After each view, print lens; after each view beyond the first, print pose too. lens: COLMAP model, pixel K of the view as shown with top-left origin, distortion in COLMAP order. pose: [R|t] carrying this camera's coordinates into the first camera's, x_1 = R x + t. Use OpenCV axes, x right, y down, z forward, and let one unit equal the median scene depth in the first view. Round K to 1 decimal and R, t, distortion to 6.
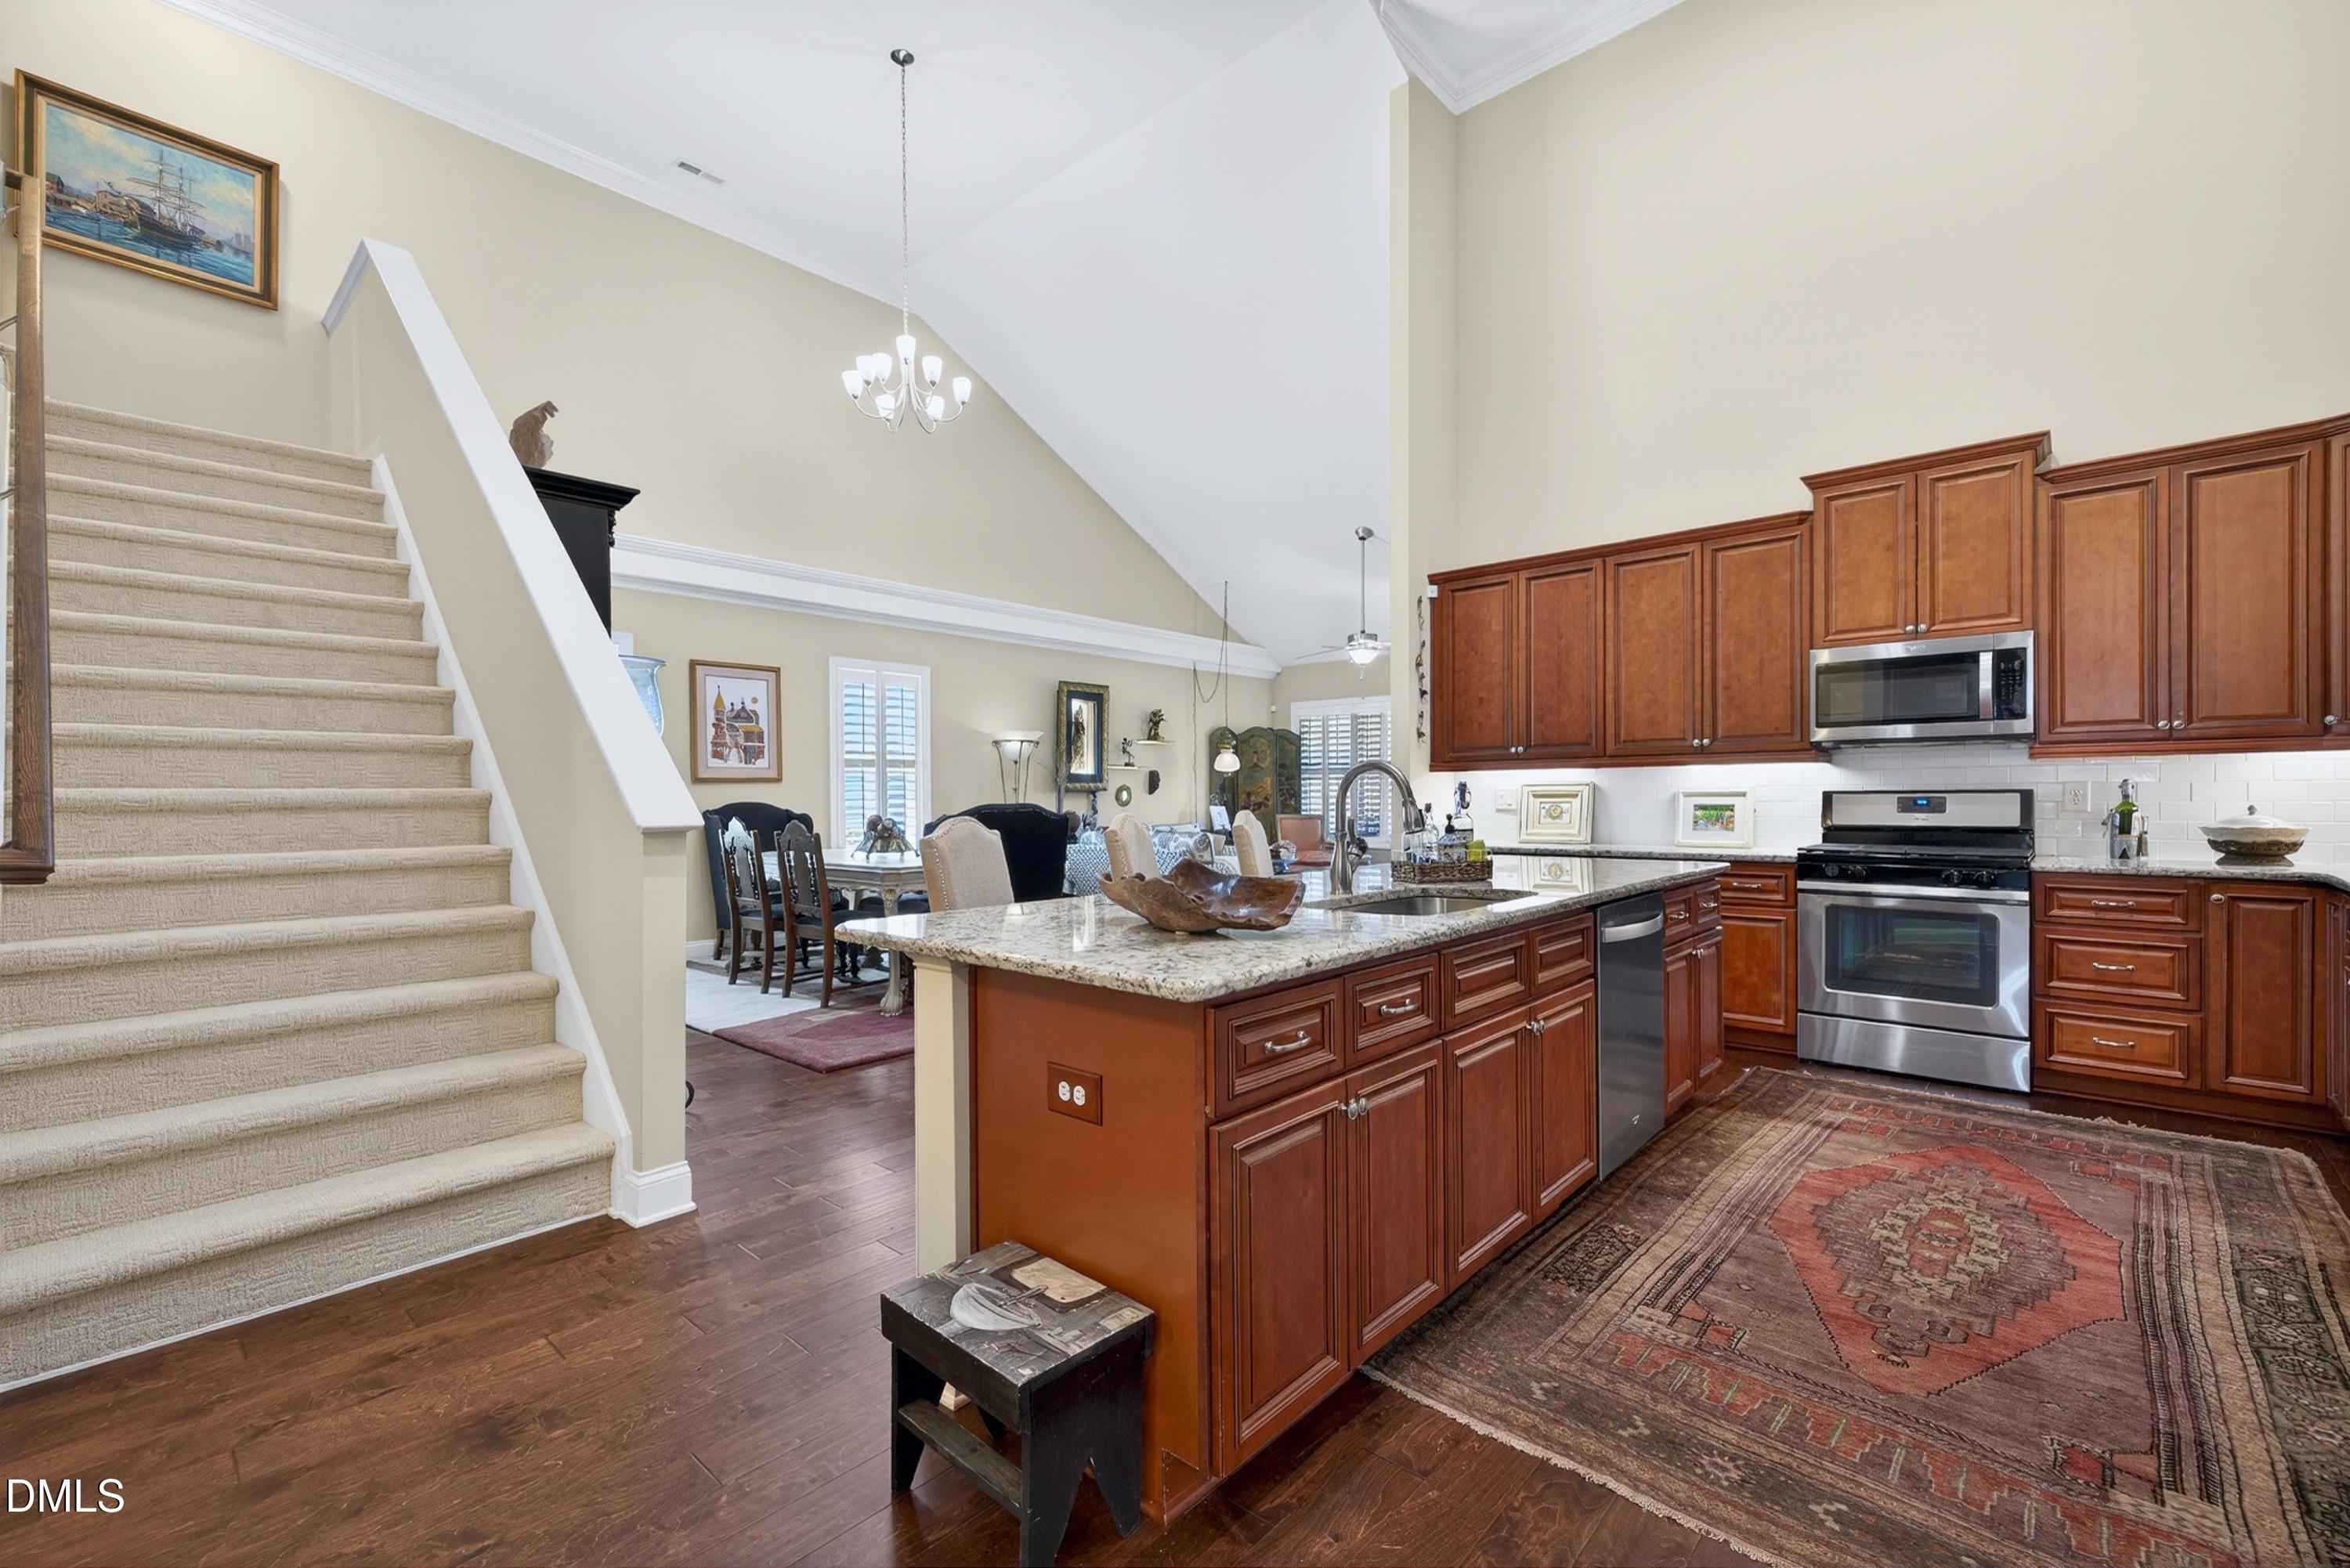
lens RADIAL K [[989.8, 0, 1156.5], [0, 989.8, 802.9], [0, 0, 1]] dist [0.002645, 0.000197]
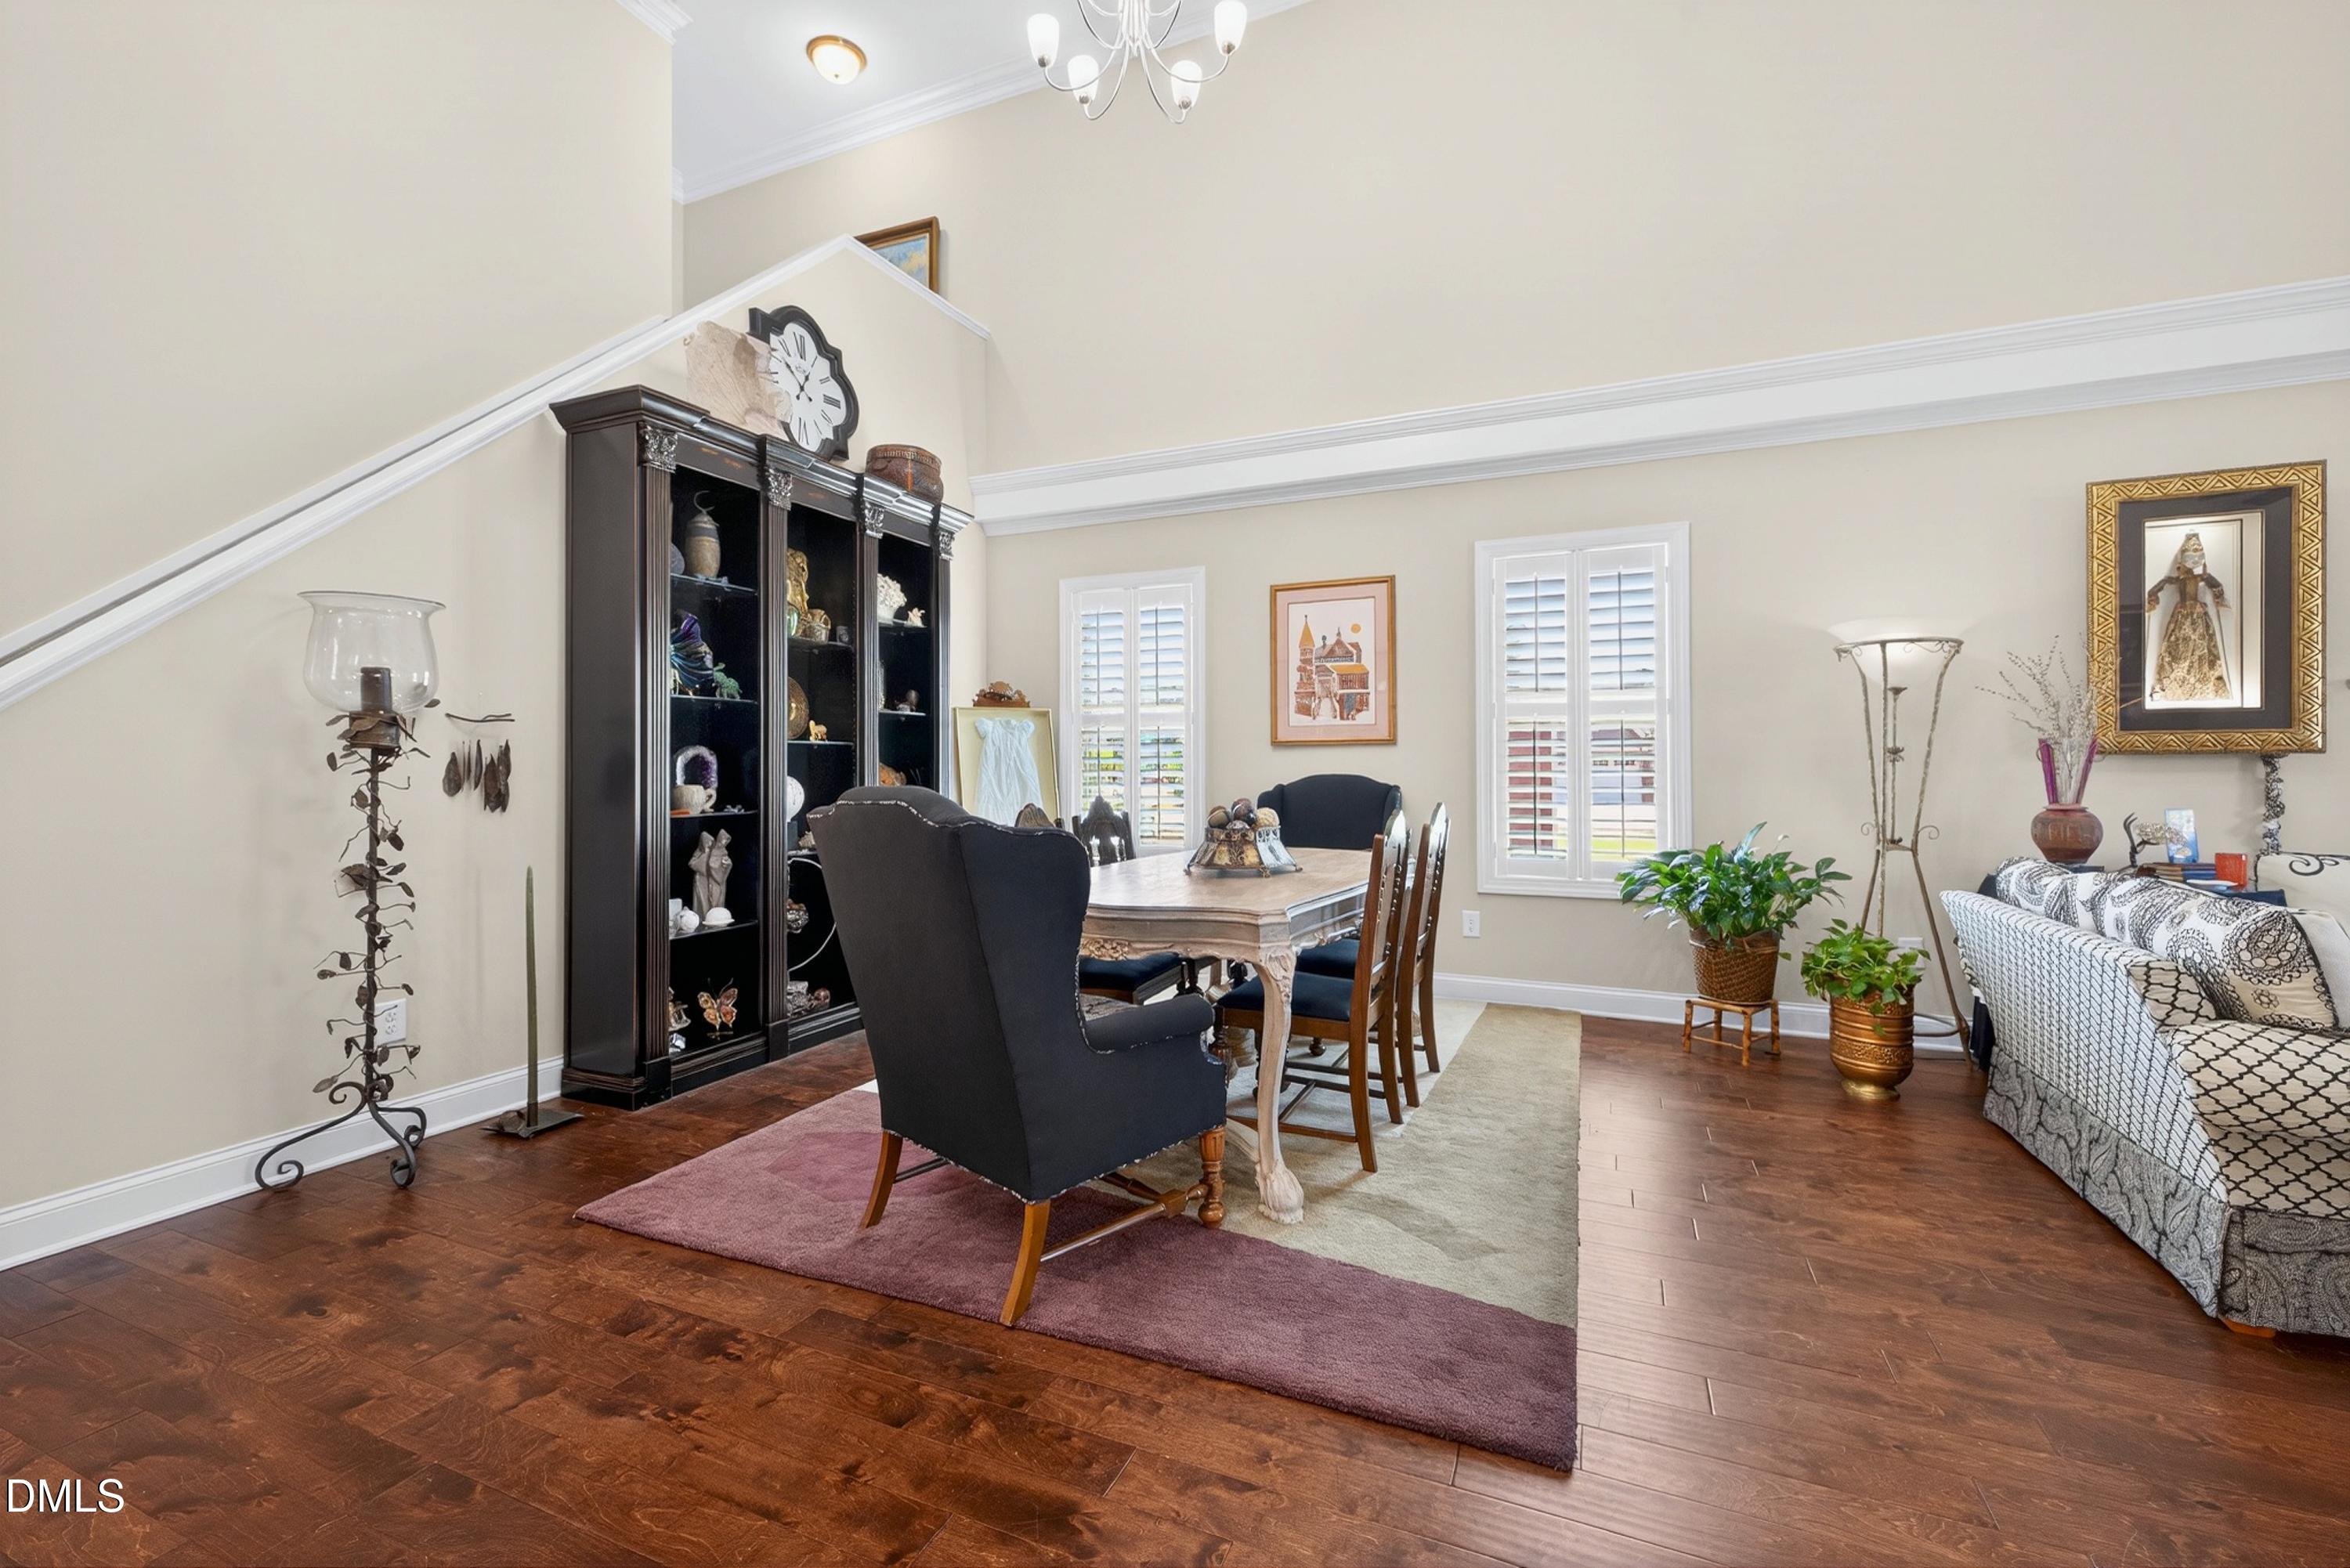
lens RADIAL K [[975.3, 0, 1167.0], [0, 975.3, 757.6], [0, 0, 1]] dist [-0.000627, -0.000242]
pose [[0.310481, -0.003629, -0.950573, 0.358303], [-0.007159, 0.999955, -0.006156, -0.012066], [0.950553, 0.008716, 0.310441, 1.133606]]
